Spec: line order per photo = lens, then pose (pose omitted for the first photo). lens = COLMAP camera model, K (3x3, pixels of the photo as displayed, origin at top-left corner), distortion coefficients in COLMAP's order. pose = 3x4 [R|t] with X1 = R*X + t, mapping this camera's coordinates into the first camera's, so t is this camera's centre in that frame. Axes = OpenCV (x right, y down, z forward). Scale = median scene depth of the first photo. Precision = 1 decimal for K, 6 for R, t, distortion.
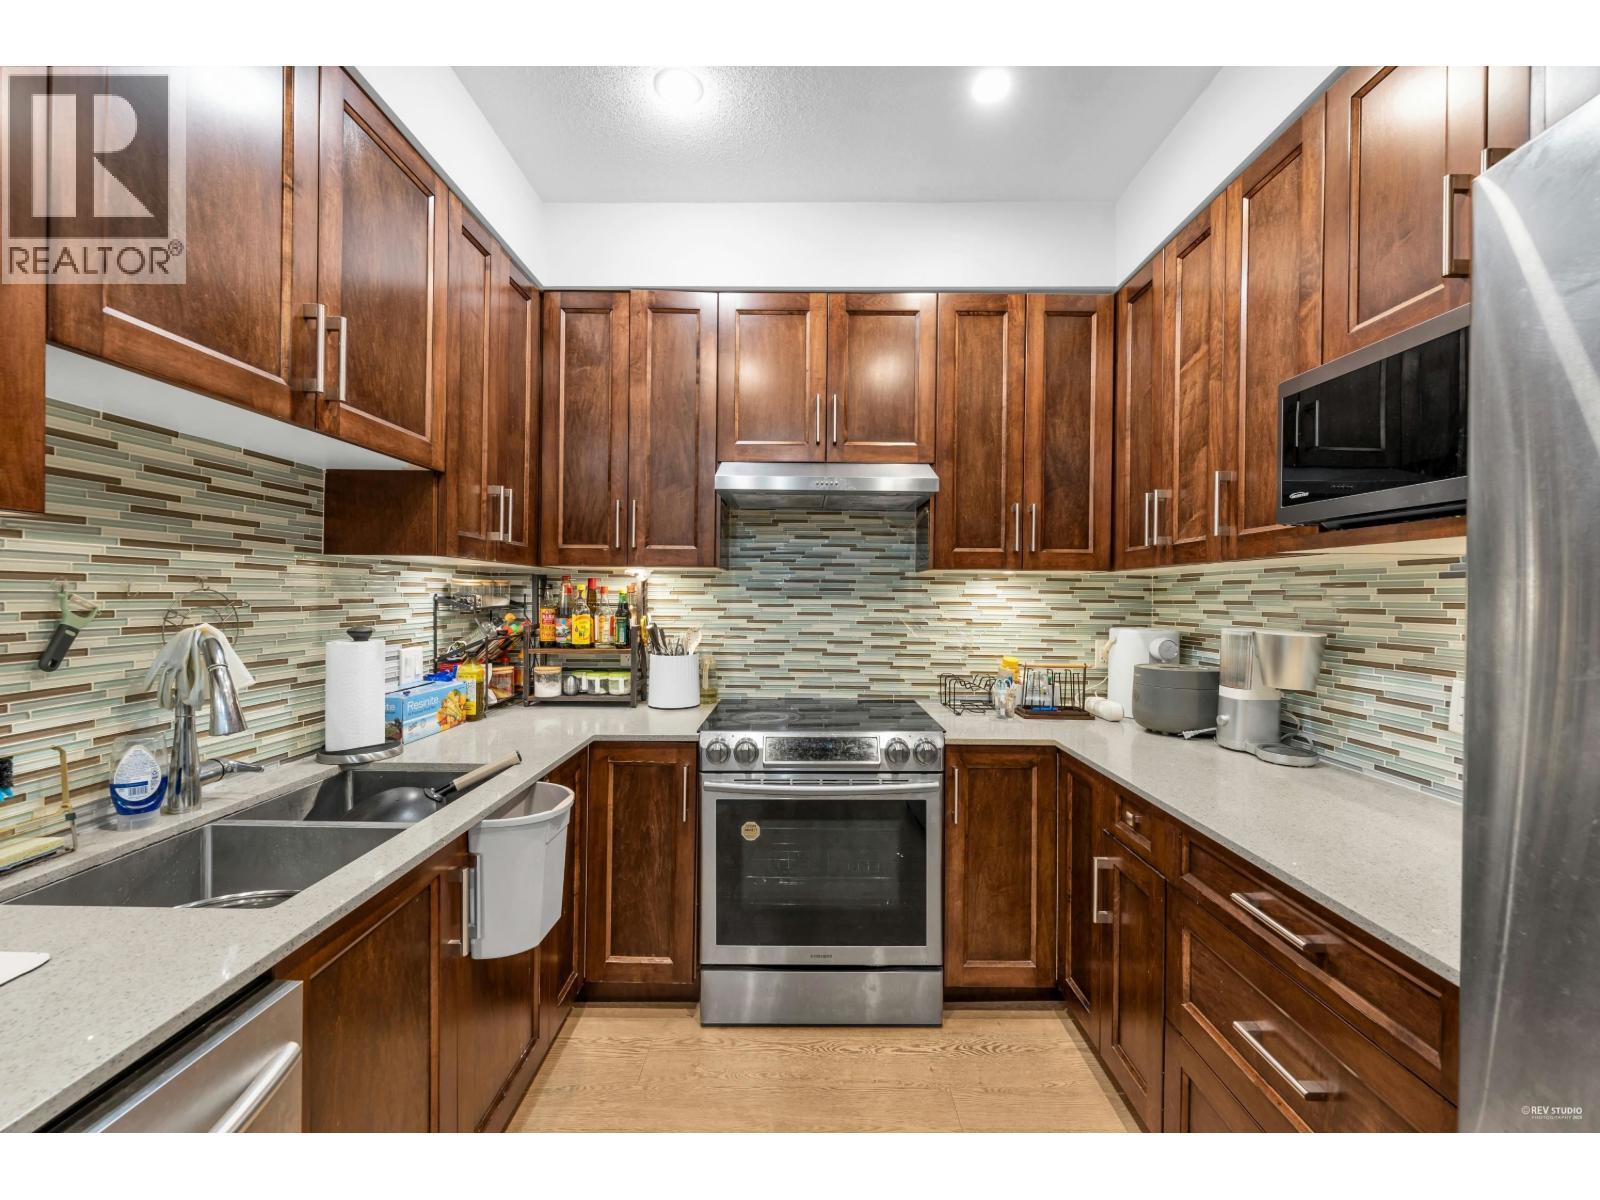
lens RADIAL K [[642.8, 0, 799.4], [0, 642.8, 597.4], [0, 0, 1]] dist [0.000510, -0.000374]
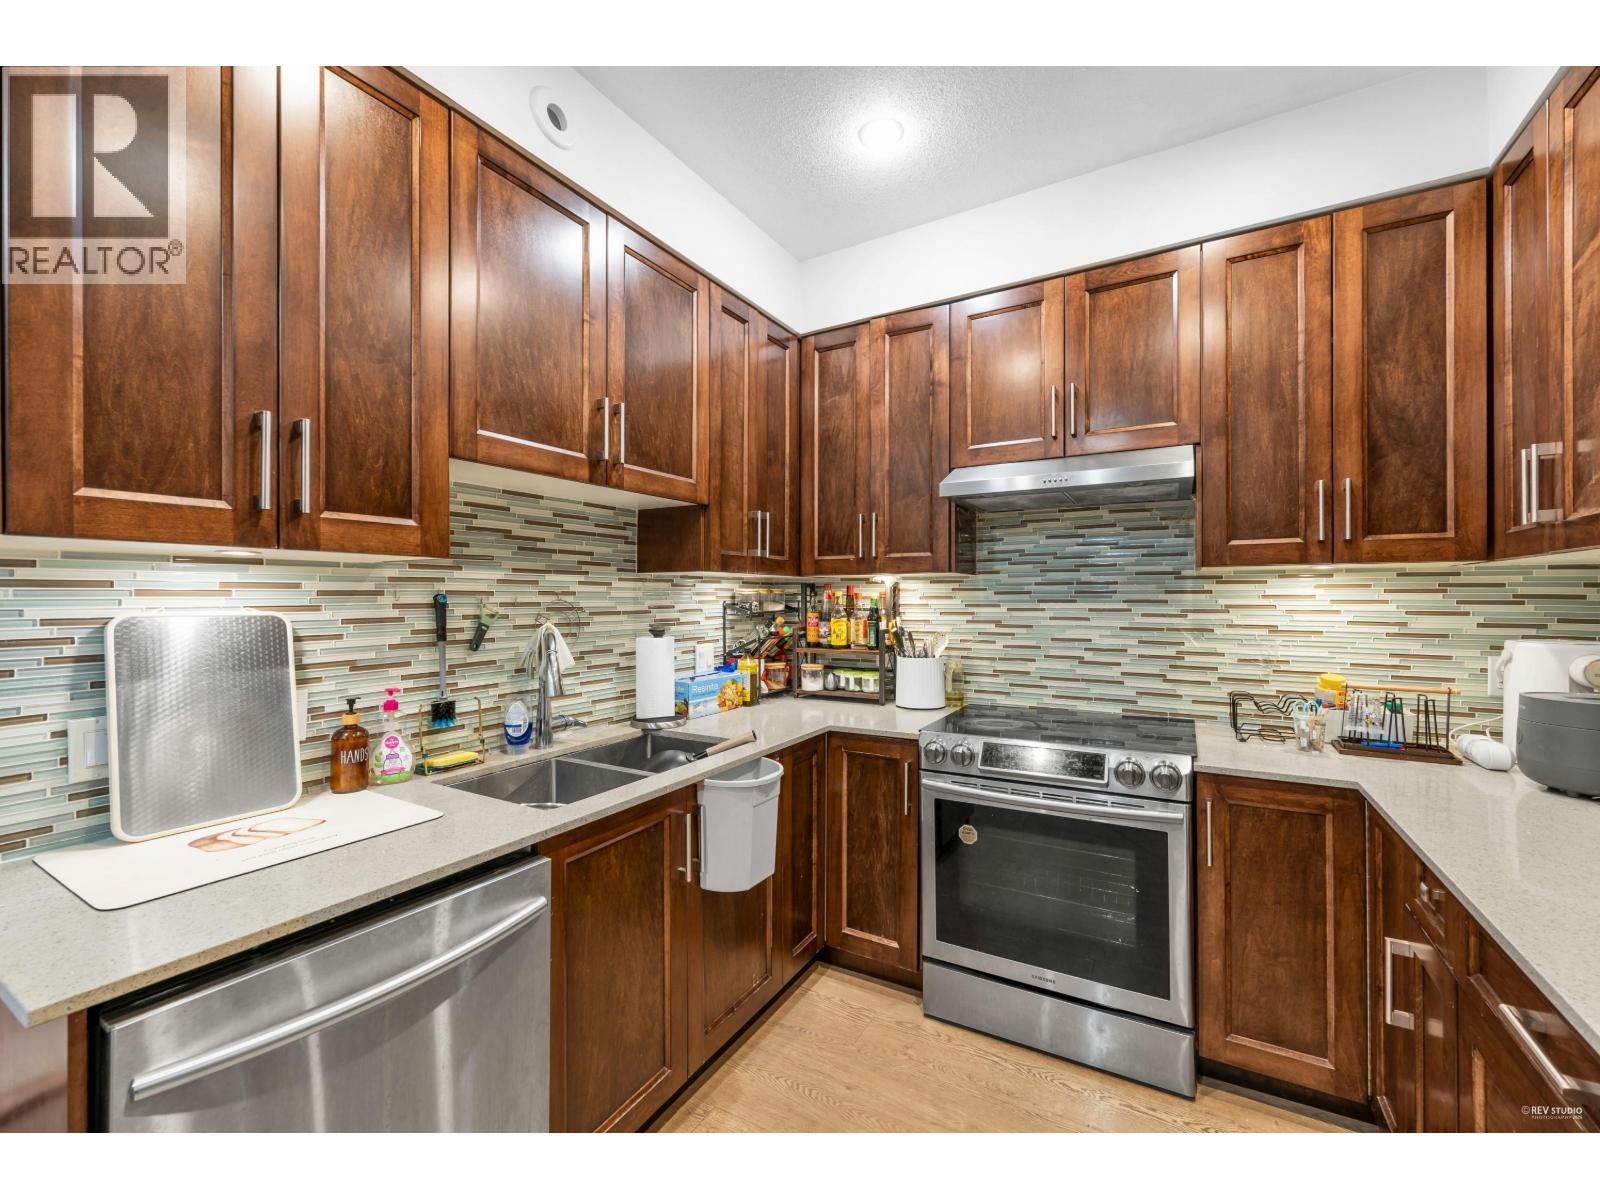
lens RADIAL K [[656.6, 0, 802.0], [0, 656.6, 595.3], [0, 0, 1]] dist [0.000636, -0.000533]
pose [[0.868476, -0.013612, -0.495545, 0.207660], [0.008722, 0.999888, -0.012180, -0.000098], [0.495655, 0.006256, 0.868497, -0.022413]]
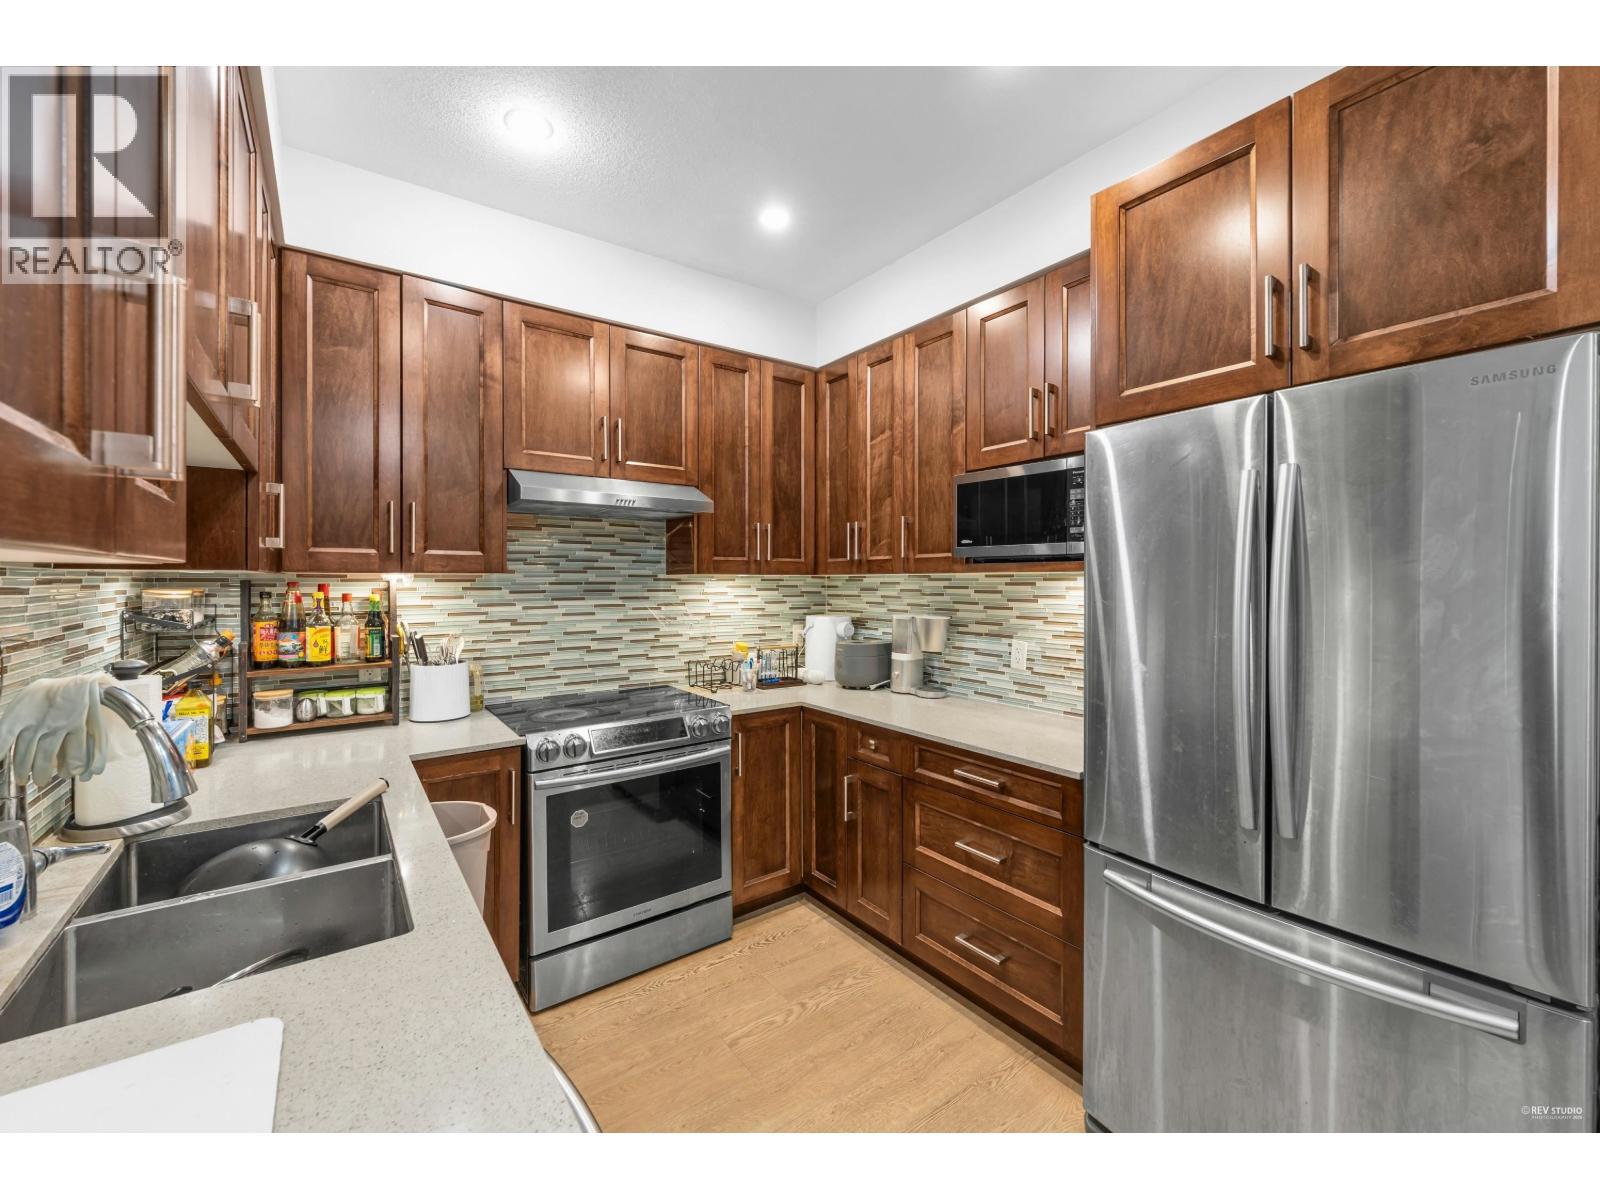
lens RADIAL K [[644.5, 0, 798.8], [0, 644.5, 583.5], [0, 0, 1]] dist [-0.000355, -0.000355]
pose [[0.806817, -0.012859, 0.590661, -0.406818], [0.009759, 0.999917, 0.008439, -0.040054], [-0.590720, -0.001044, 0.806876, -0.099903]]
